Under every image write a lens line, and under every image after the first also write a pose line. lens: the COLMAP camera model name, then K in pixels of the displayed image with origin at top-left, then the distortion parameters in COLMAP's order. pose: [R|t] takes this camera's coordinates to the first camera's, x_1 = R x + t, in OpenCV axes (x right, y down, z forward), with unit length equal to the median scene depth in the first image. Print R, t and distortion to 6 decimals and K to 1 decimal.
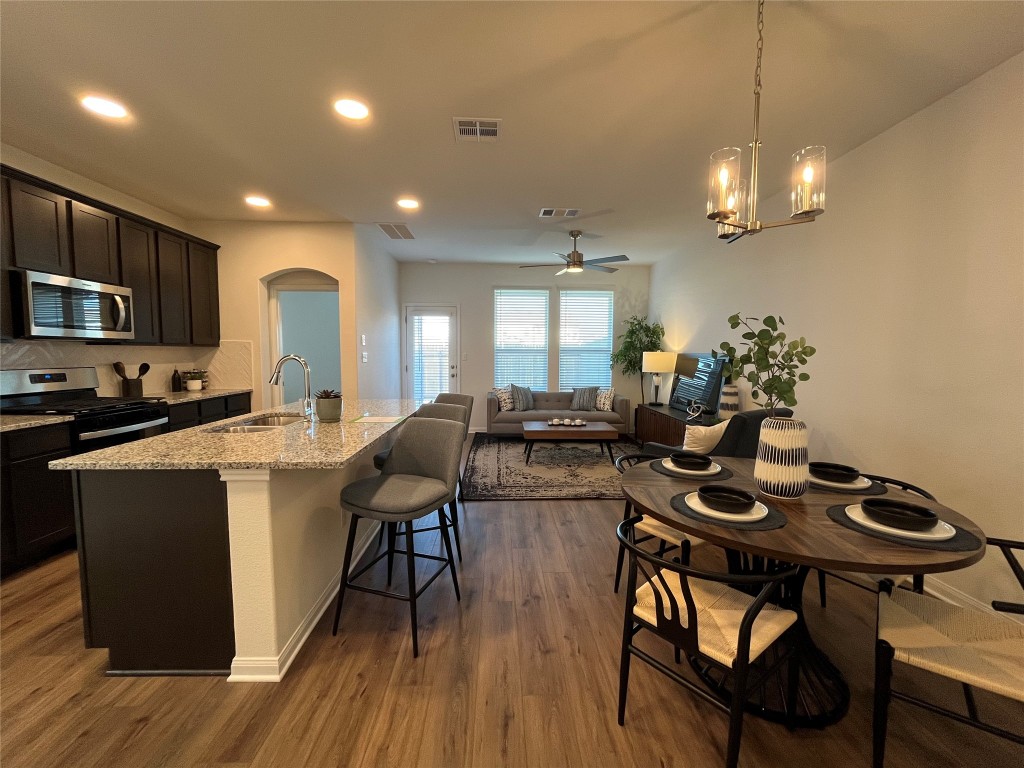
lens RADIAL K [[413.3, 0, 509.6], [0, 413.3, 383.5], [0, 0, 1]] dist [0.000150, -0.000217]
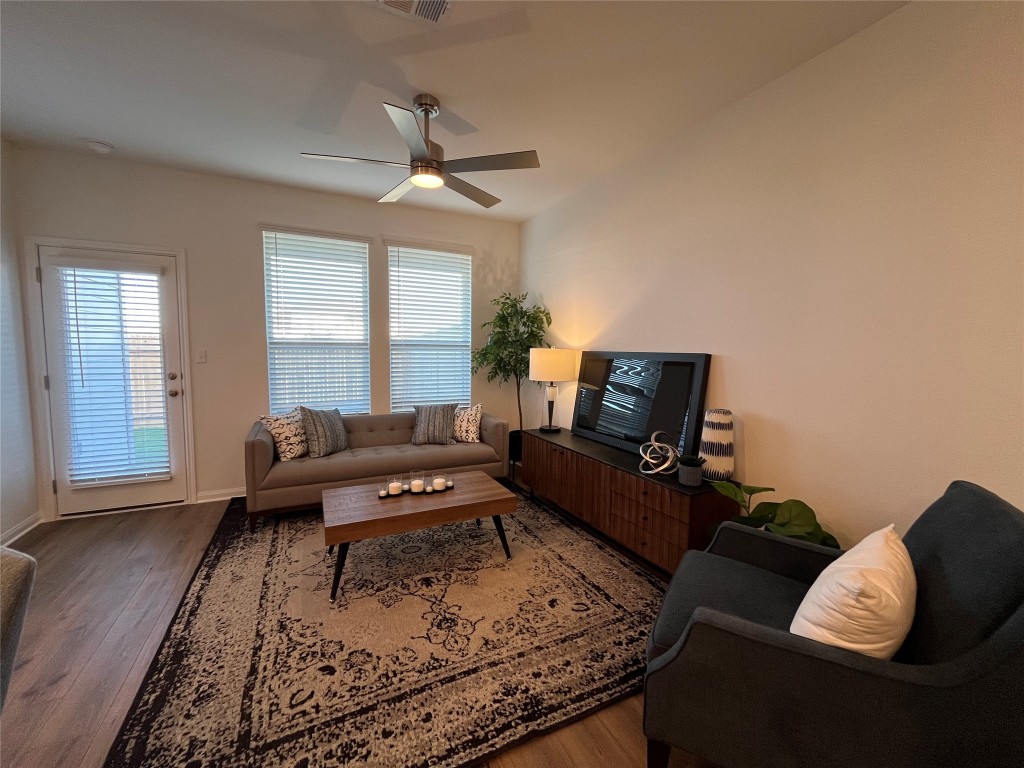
lens RADIAL K [[413.3, 0, 508.8], [0, 413.3, 382.8], [0, 0, 1]] dist [0.000150, -0.000217]
pose [[0.909065, -0.030338, 0.415548, 0.028652], [0.025611, 0.999528, 0.016944, -0.033835], [-0.415866, -0.004760, 0.909413, 0.416986]]
